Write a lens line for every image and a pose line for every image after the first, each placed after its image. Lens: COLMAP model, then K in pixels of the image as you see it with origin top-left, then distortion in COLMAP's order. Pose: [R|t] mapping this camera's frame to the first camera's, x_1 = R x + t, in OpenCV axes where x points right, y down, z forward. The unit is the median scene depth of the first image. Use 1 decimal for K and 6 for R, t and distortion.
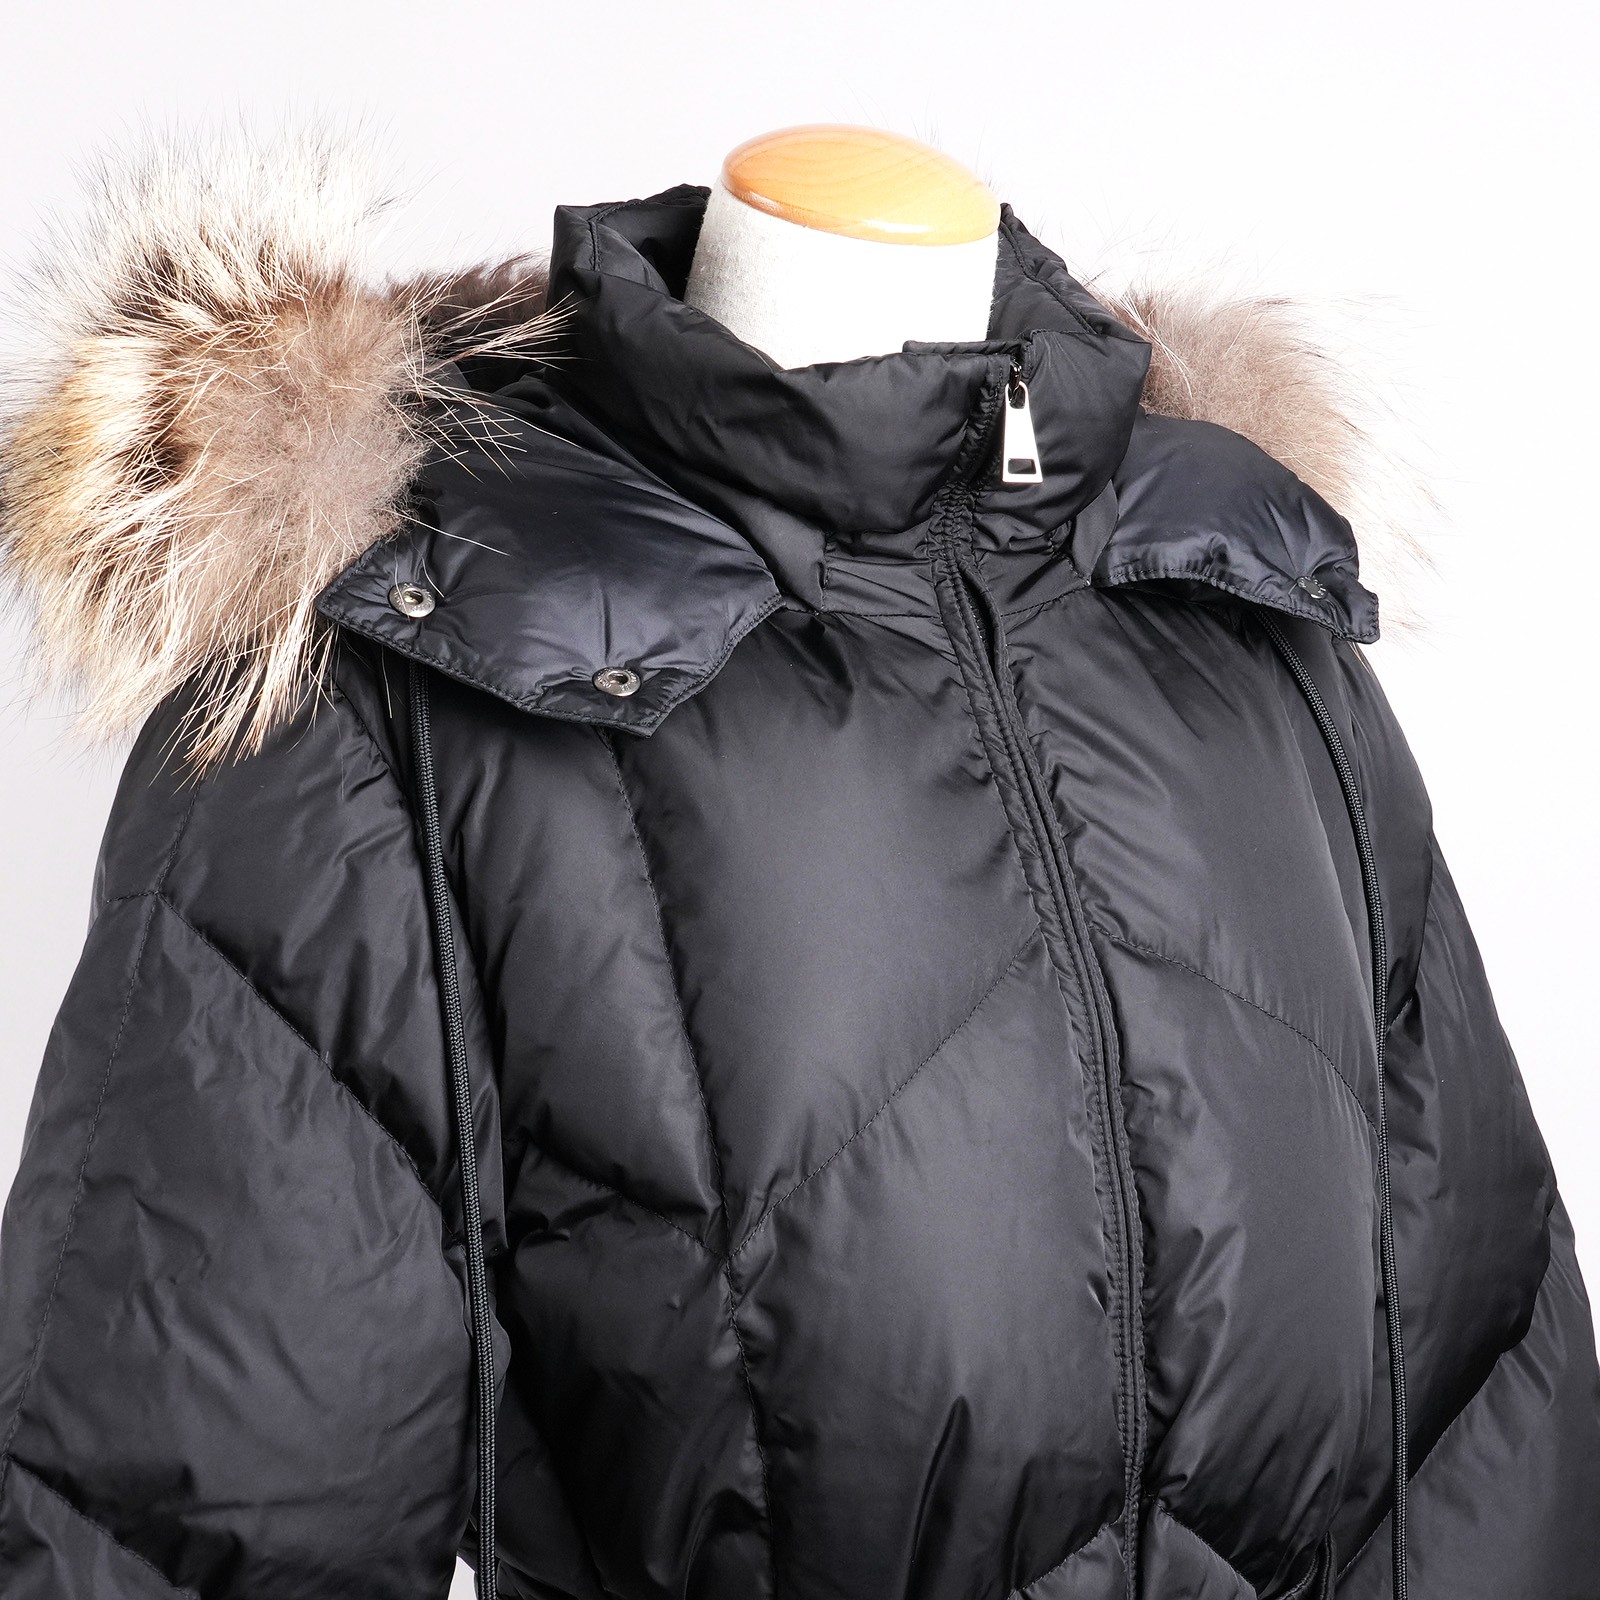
lens RADIAL K [[3688.1, 0, 806.4], [0, 3688.1, 805.8], [0, 0, 1]] dist [-0.003640, 0.000000]
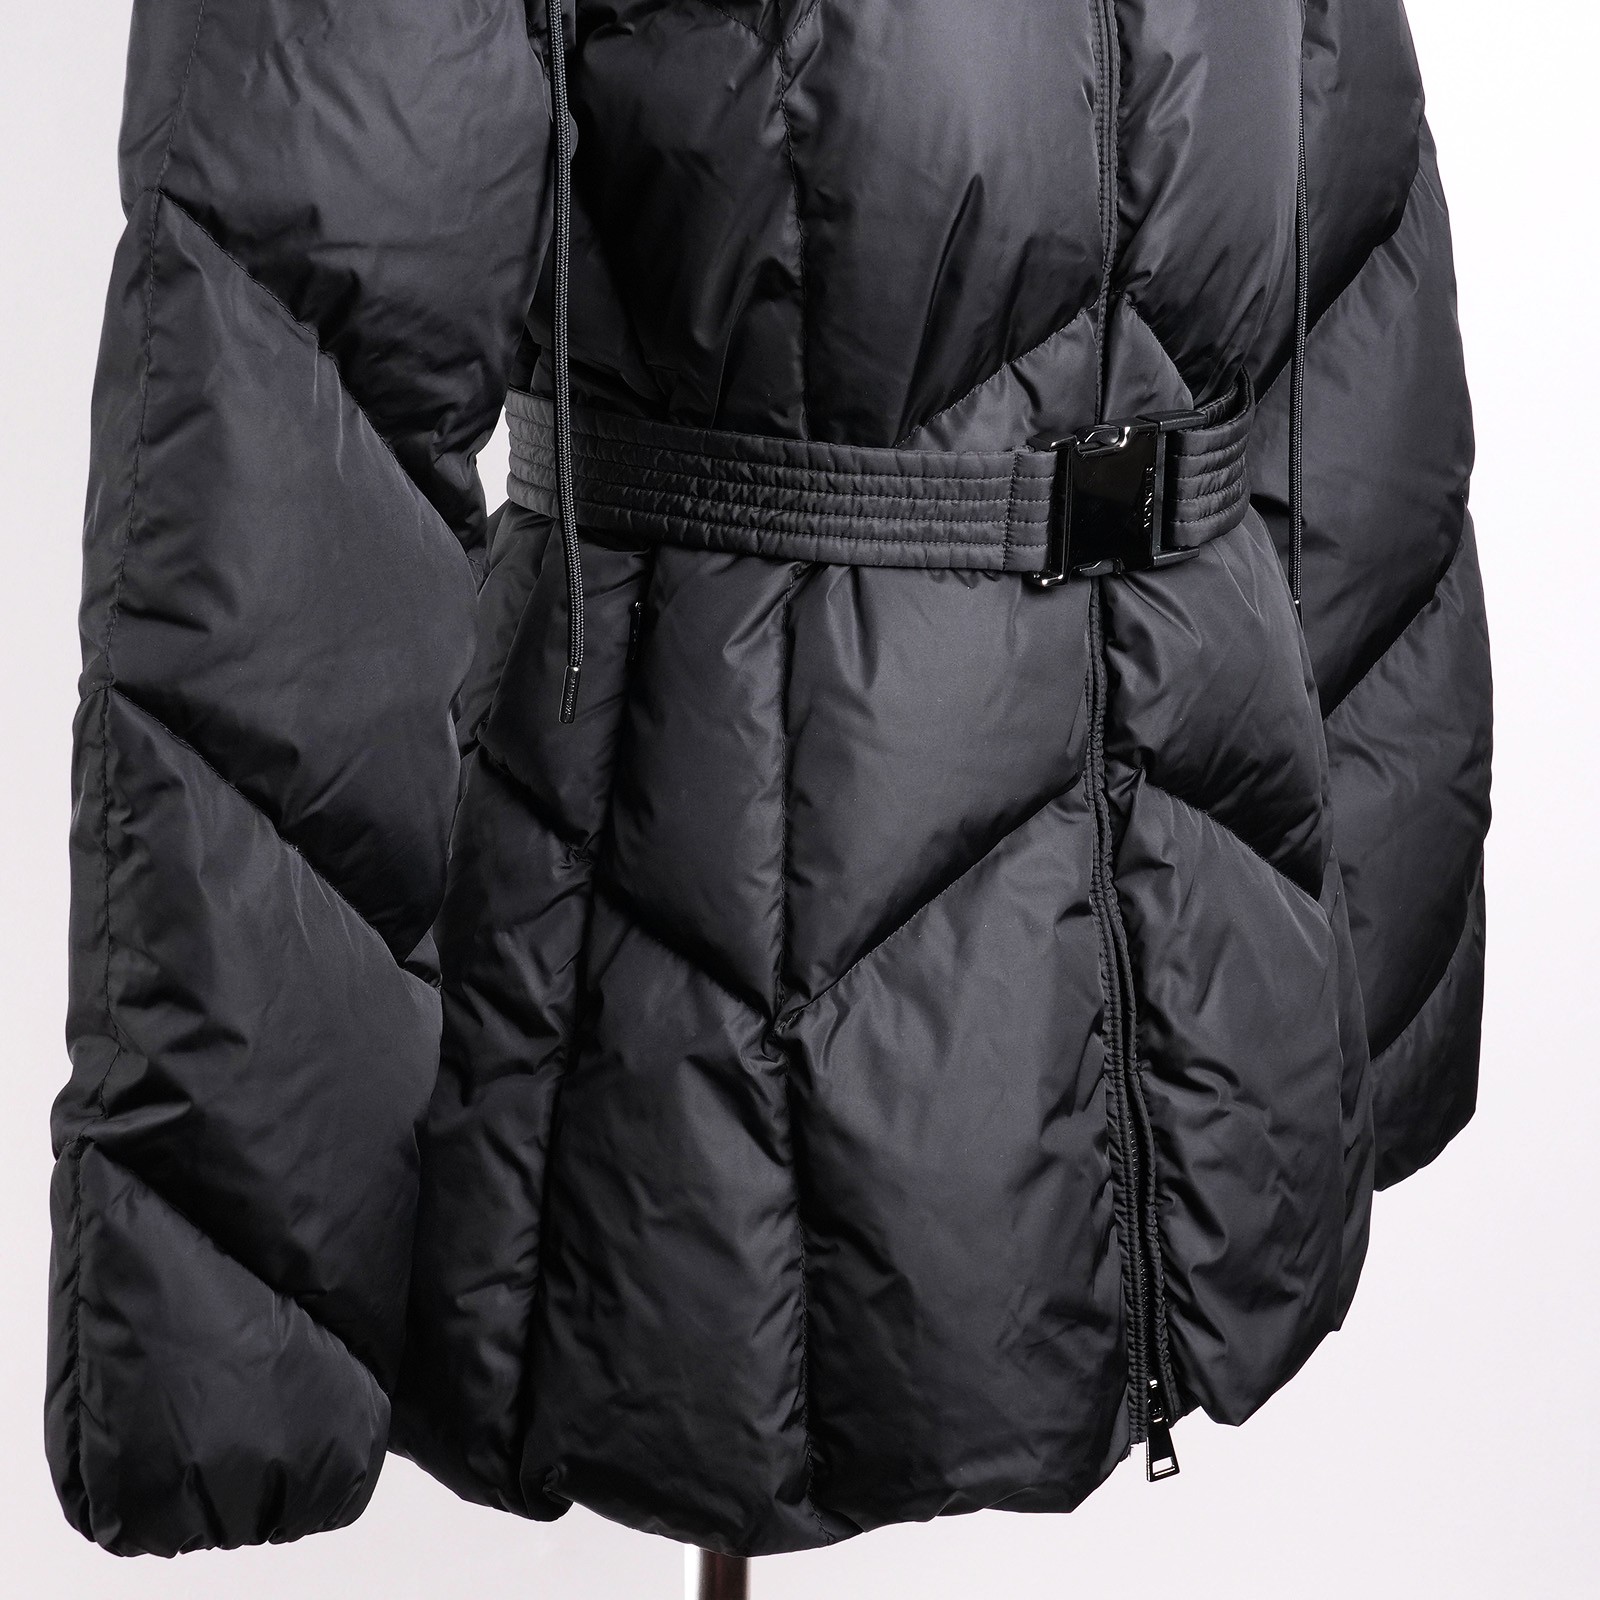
lens RADIAL K [[3688.1, 0, 800.1], [0, 3688.1, 801.9], [0, 0, 1]] dist [-0.003640, 0.000000]
pose [[0.994707, 0.000579, 0.102751, -0.129893], [-0.018952, 0.983862, 0.177924, 0.147625], [-0.100989, -0.178930, 0.978665, -0.154269]]
